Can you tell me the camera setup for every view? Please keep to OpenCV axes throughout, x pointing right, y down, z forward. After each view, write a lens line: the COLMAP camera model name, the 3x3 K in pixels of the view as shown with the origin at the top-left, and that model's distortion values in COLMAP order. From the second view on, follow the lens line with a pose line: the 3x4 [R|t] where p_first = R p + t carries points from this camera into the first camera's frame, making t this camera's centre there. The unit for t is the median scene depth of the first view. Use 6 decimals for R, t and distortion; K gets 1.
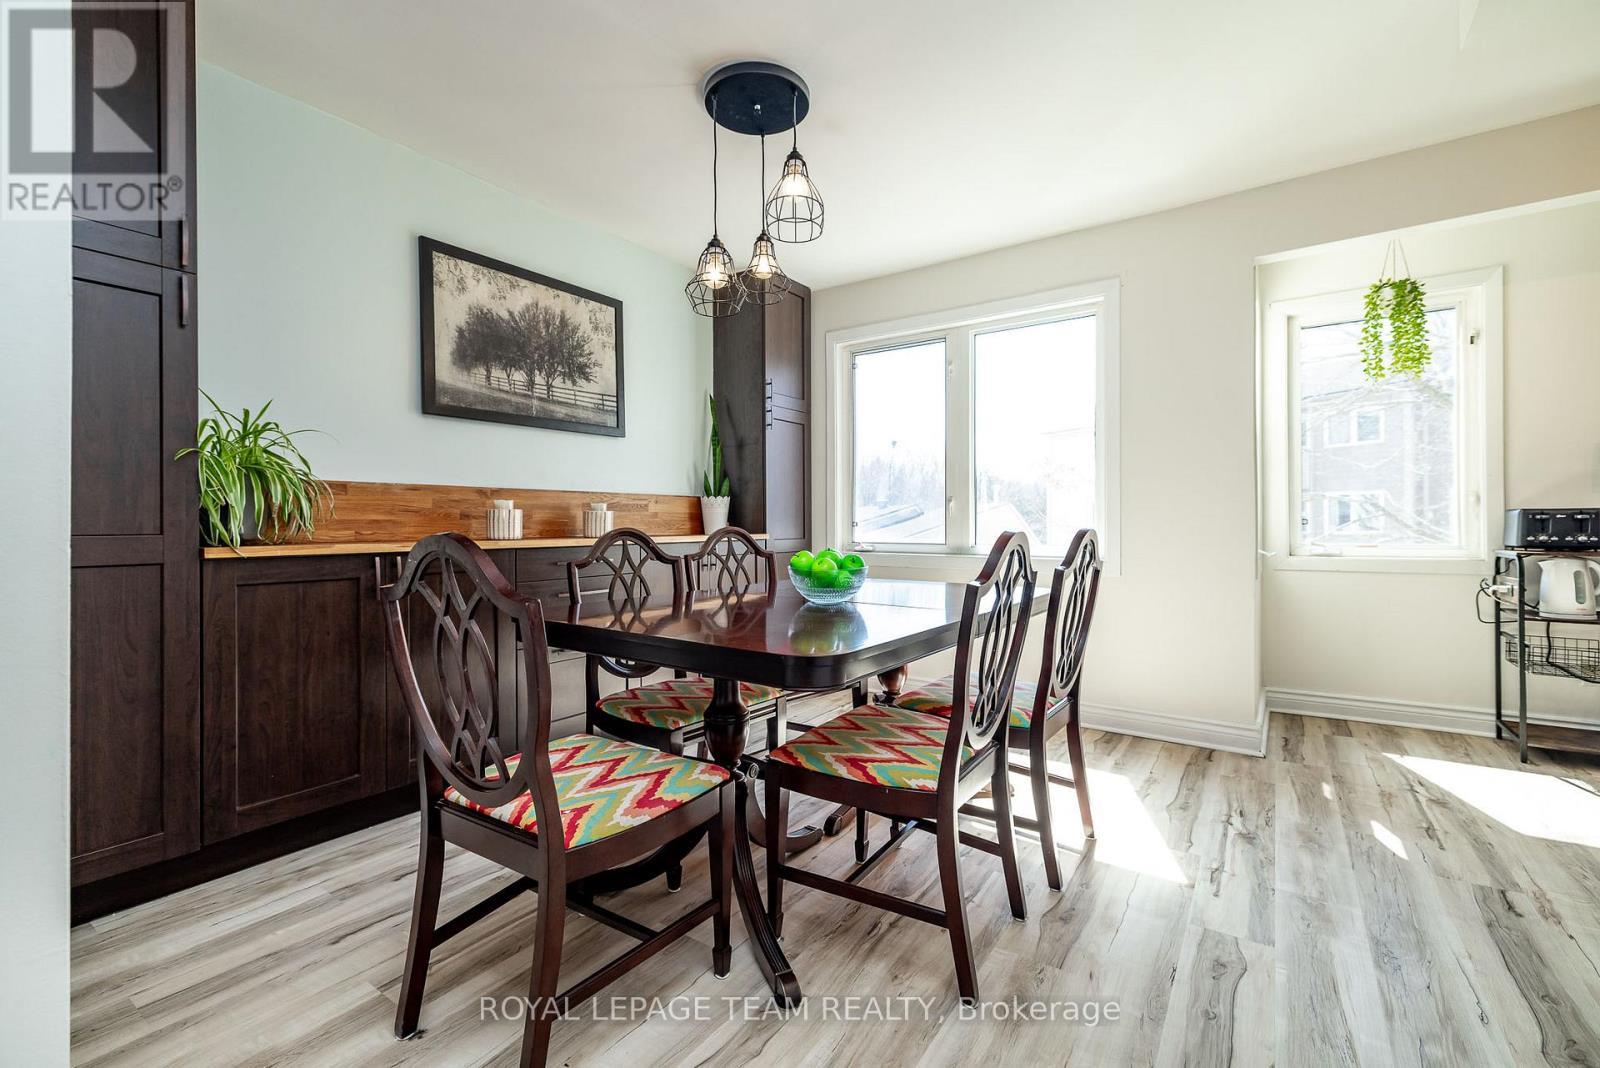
lens RADIAL K [[675.5, 0, 800.8], [0, 675.5, 524.2], [0, 0, 1]] dist [0.003932, -0.000094]
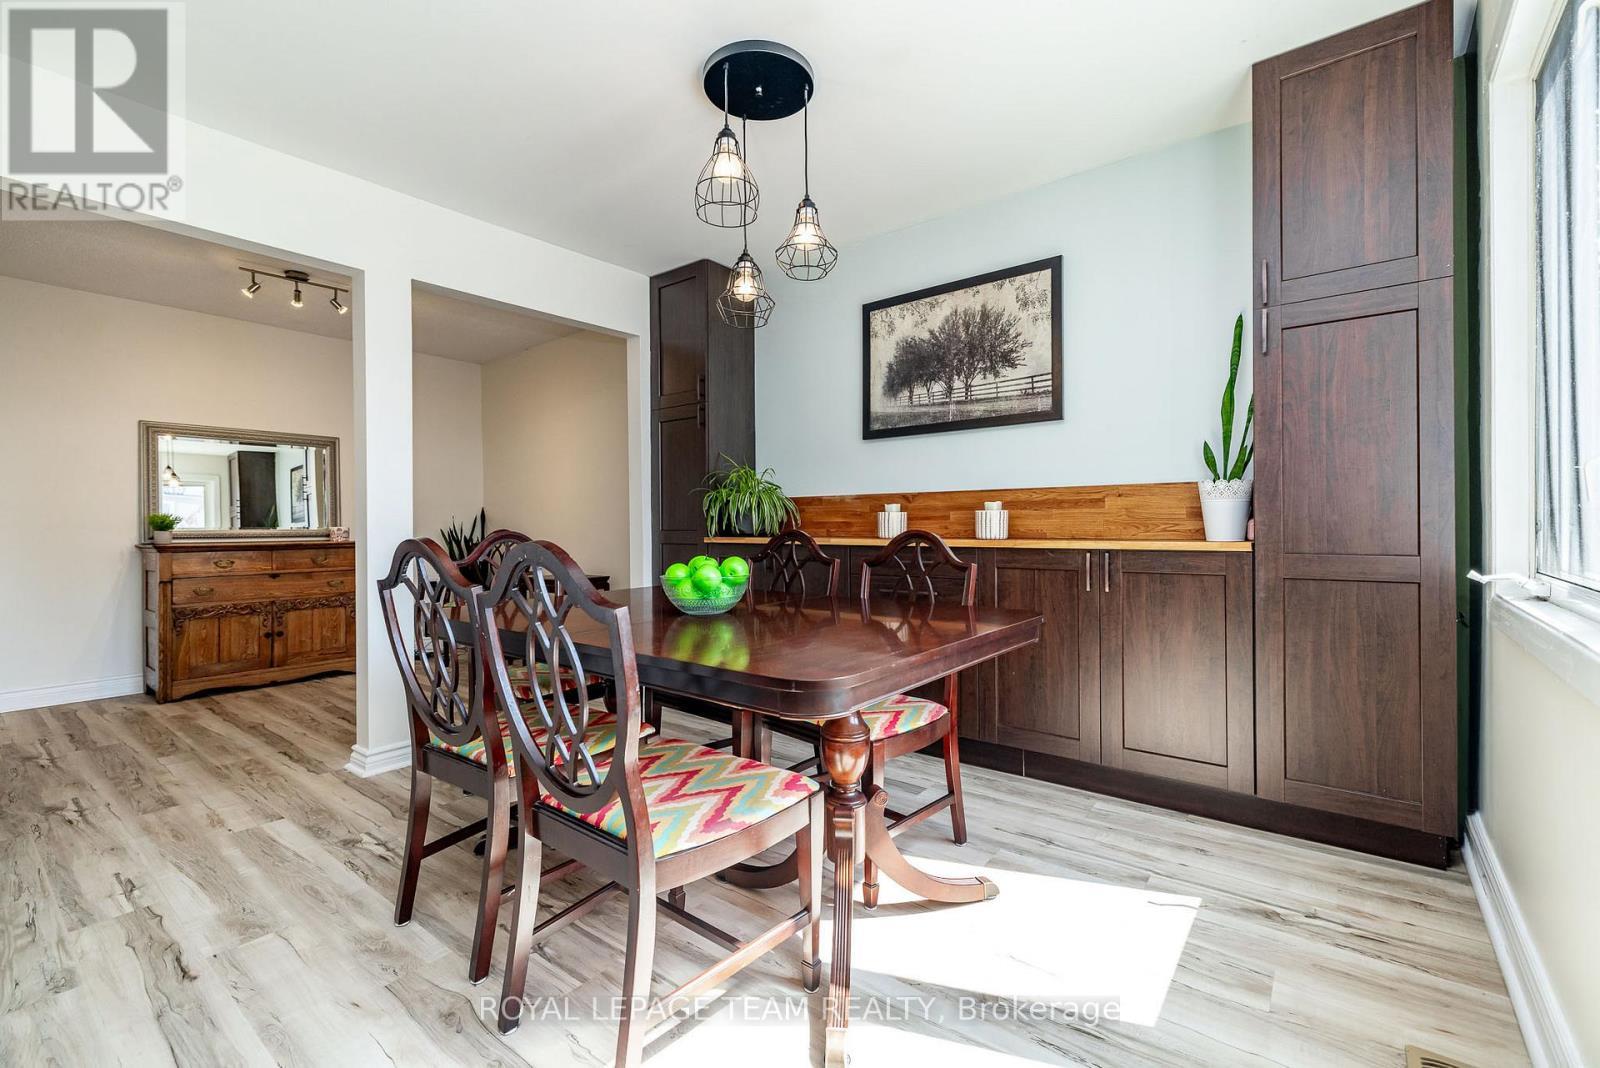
lens RADIAL K [[675.5, 0, 800.8], [0, 675.5, 524.2], [0, 0, 1]] dist [0.003932, -0.000094]
pose [[-0.041161, 0.005036, -0.999140, 0.677139], [0.005574, 0.999973, 0.004810, -0.006845], [0.999137, -0.005371, -0.041188, 0.833705]]
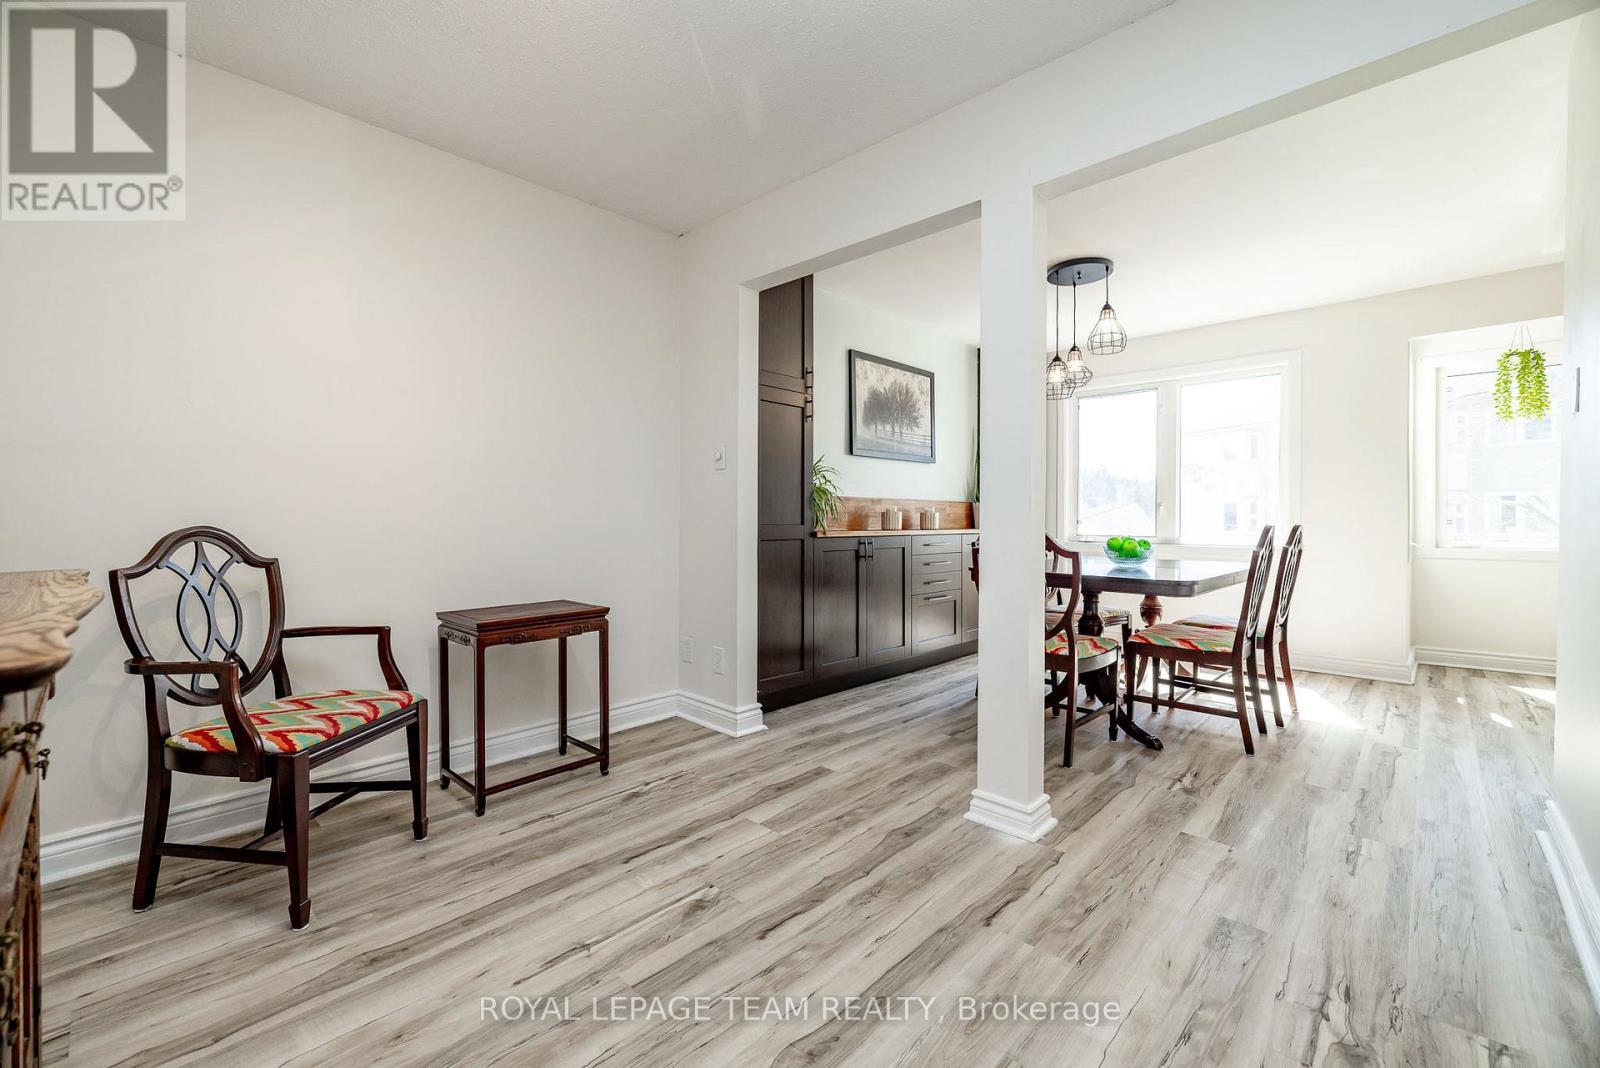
lens RADIAL K [[650.8, 0, 806.2], [0, 650.8, 524.5], [0, 0, 1]] dist [0.000729, 0.000123]
pose [[0.988601, 0.006062, -0.150435, -0.380259], [-0.005422, 0.999974, 0.004665, 0.002605], [0.150460, -0.003797, 0.988609, -0.554973]]
